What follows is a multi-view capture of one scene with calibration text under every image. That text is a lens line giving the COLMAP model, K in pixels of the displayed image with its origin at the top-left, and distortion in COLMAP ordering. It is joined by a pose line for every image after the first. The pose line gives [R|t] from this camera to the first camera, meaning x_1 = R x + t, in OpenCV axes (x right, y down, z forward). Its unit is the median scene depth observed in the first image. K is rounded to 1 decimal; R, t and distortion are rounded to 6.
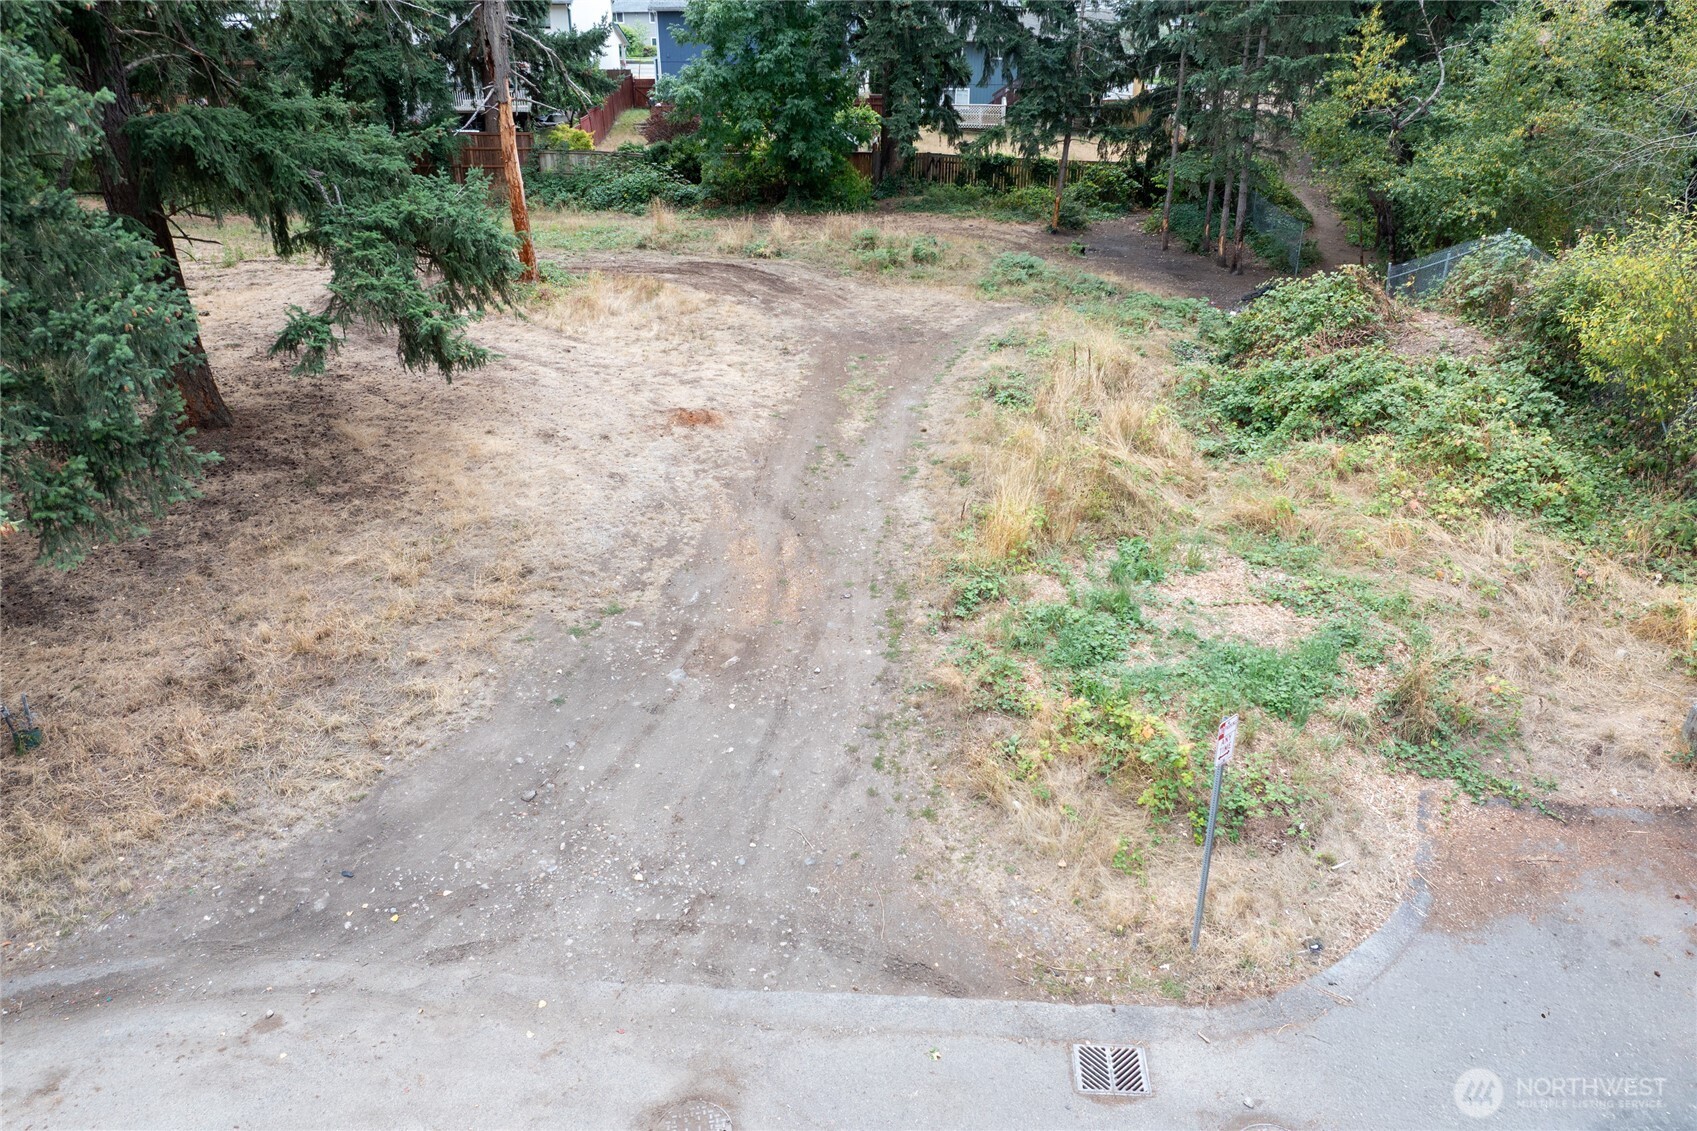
lens RADIAL K [[1195.4, 0, 848.5], [0, 1195.4, 565.5], [0, 0, 1]] dist [-0.042958, 0.007409]
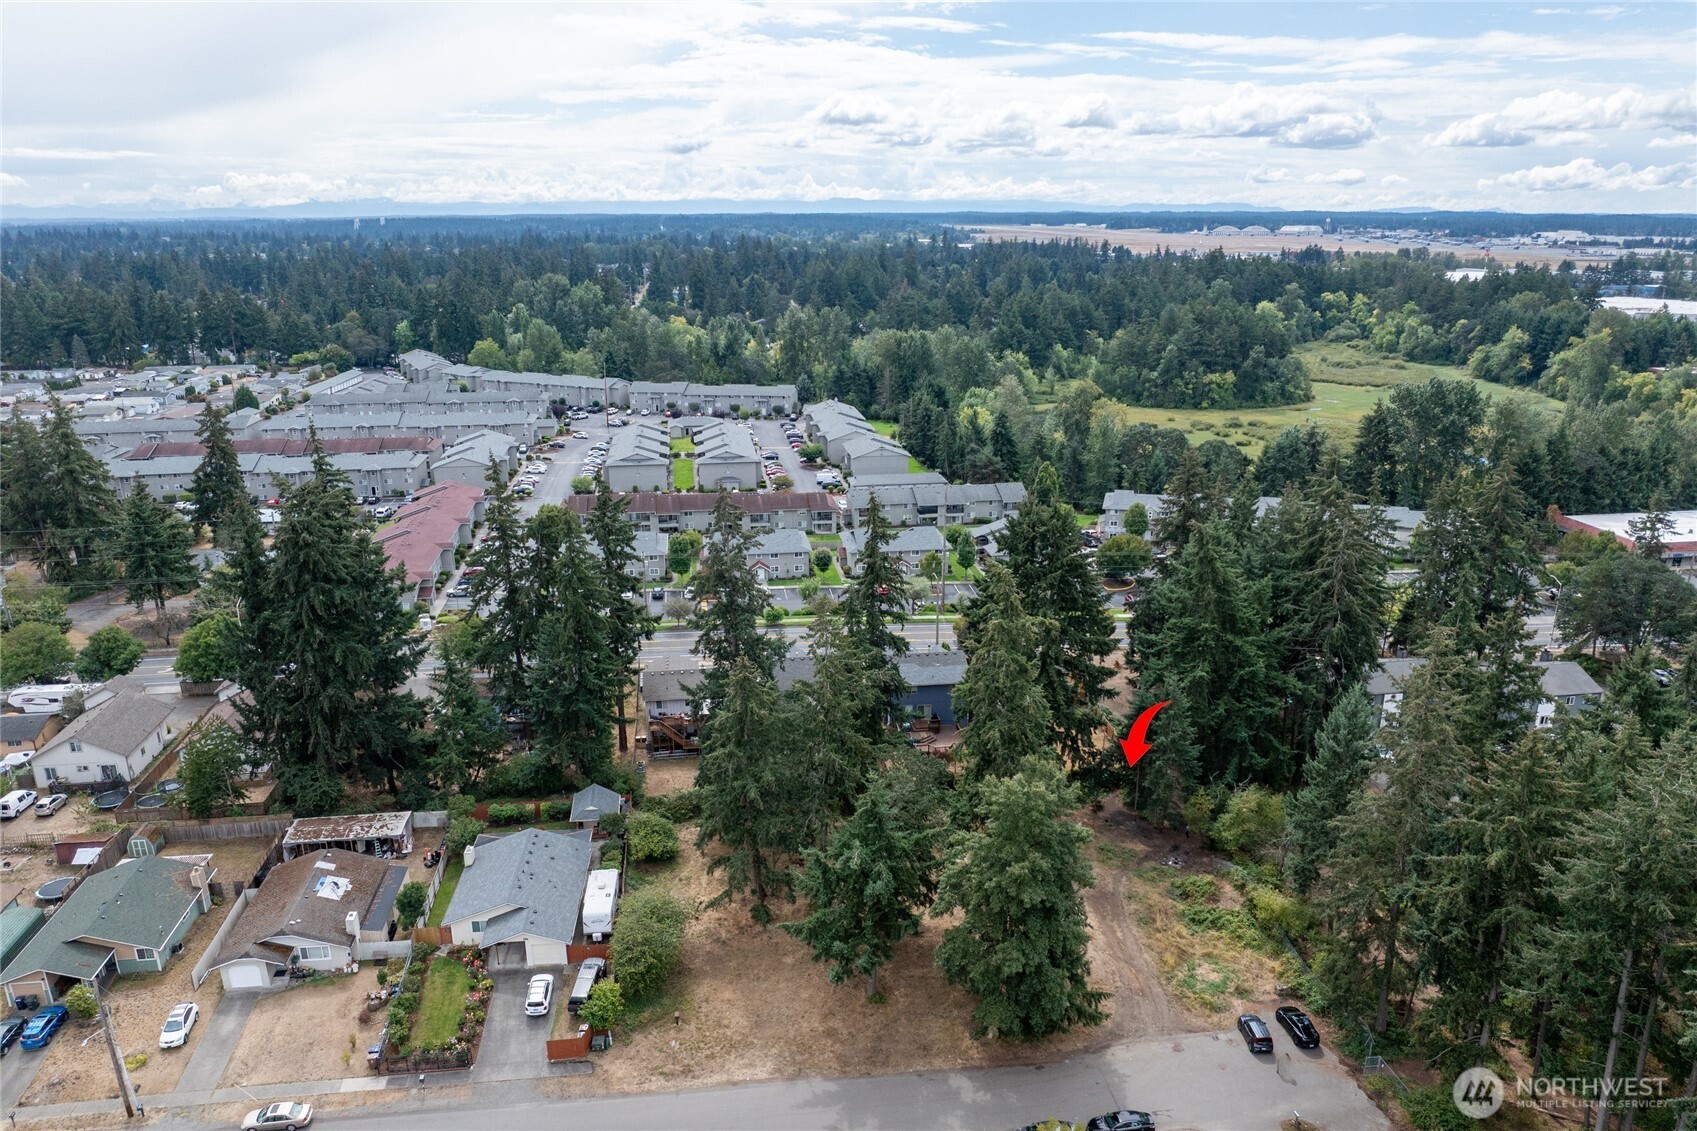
lens RADIAL K [[1193.3, 0, 848.5], [0, 1193.3, 565.5], [0, 0, 1]] dist [-0.039463, 0.000433]
pose [[0.982243, -0.053611, 0.179788, -2.548587], [0.085619, 0.980785, -0.175302, -1.146282], [-0.166935, 0.187582, 0.967959, -5.121994]]
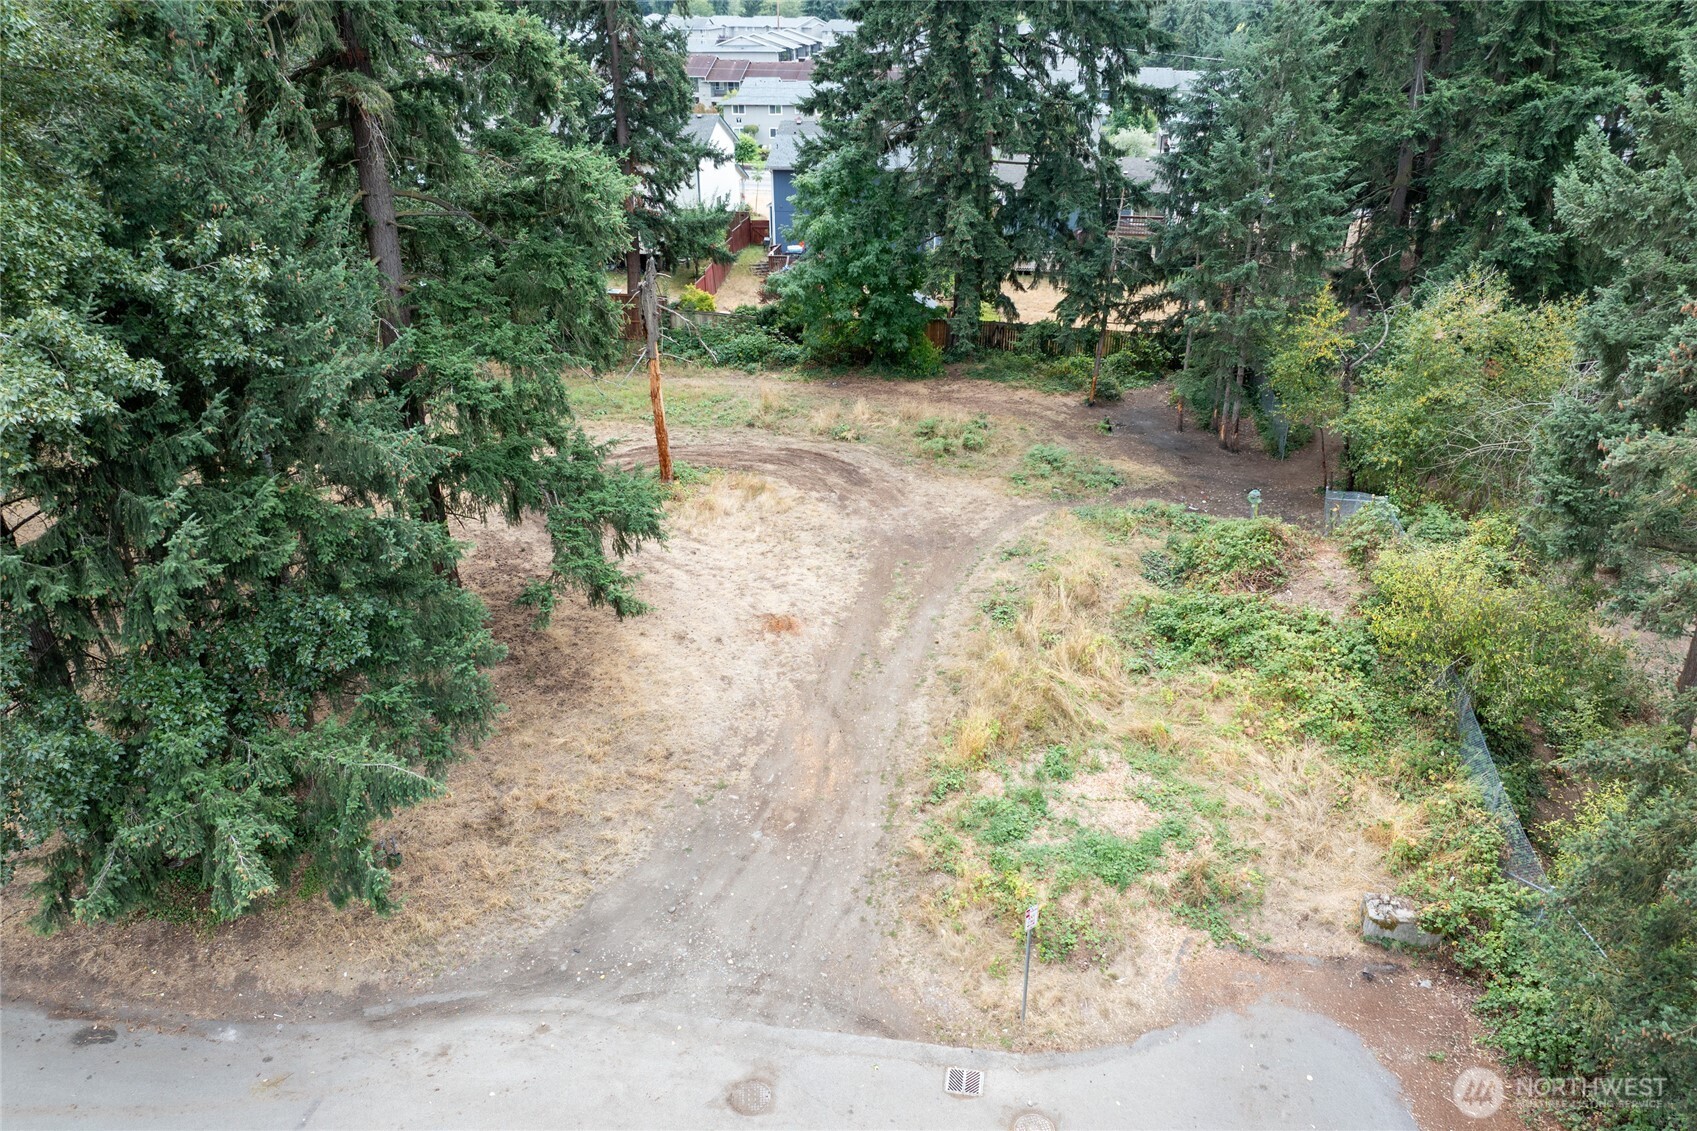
lens RADIAL K [[1185.4, 0, 847.7], [0, 1185.4, 599.2], [0, 0, 1]] dist [-0.032584, -0.000308]
pose [[0.995672, 0.040104, -0.083841, 0.100360], [-0.039315, 0.999166, 0.011040, -0.241595], [0.084214, -0.007696, 0.996418, -0.596350]]
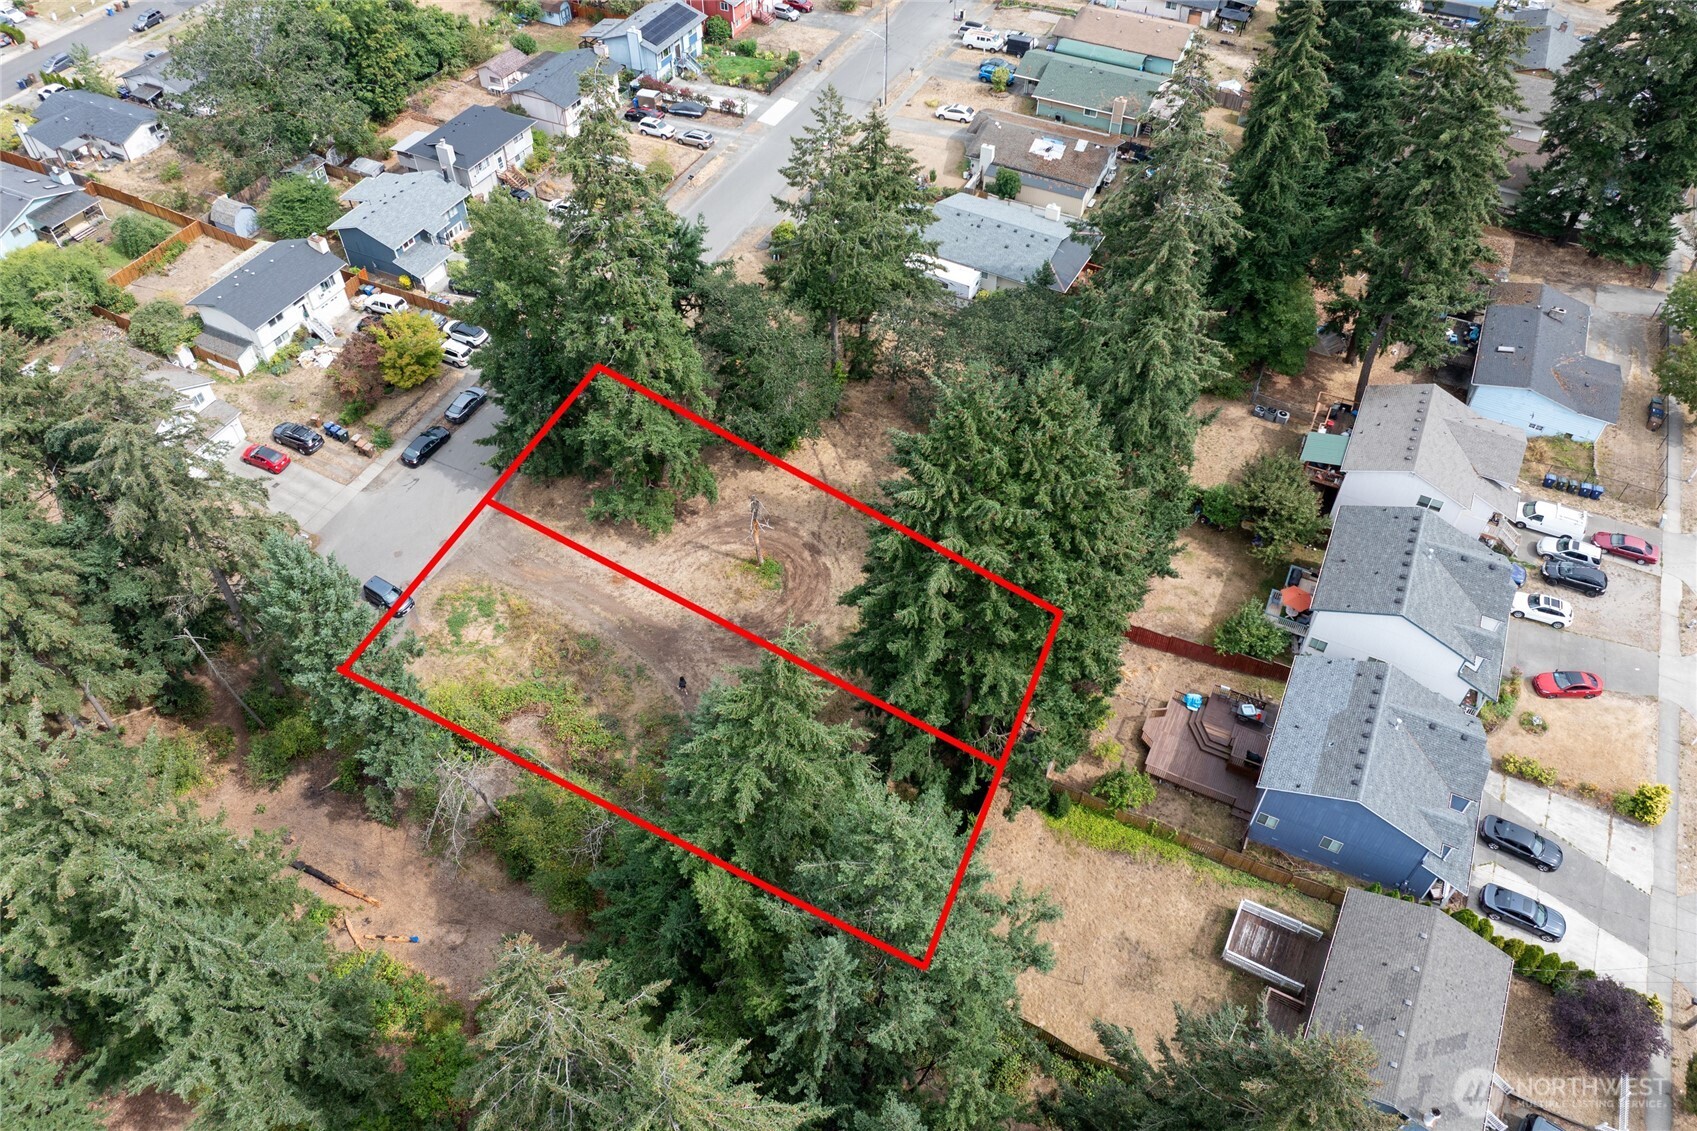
lens RADIAL K [[1182.7, 0, 853.2], [0, 1182.7, 500.8], [0, 0, 1]] dist [-0.046566, 0.001894]
pose [[-0.394747, 0.665086, -0.633905, 2.609892], [-0.411853, 0.488649, 0.769155, -5.042387], [0.821311, 0.564697, 0.081025, 1.644780]]
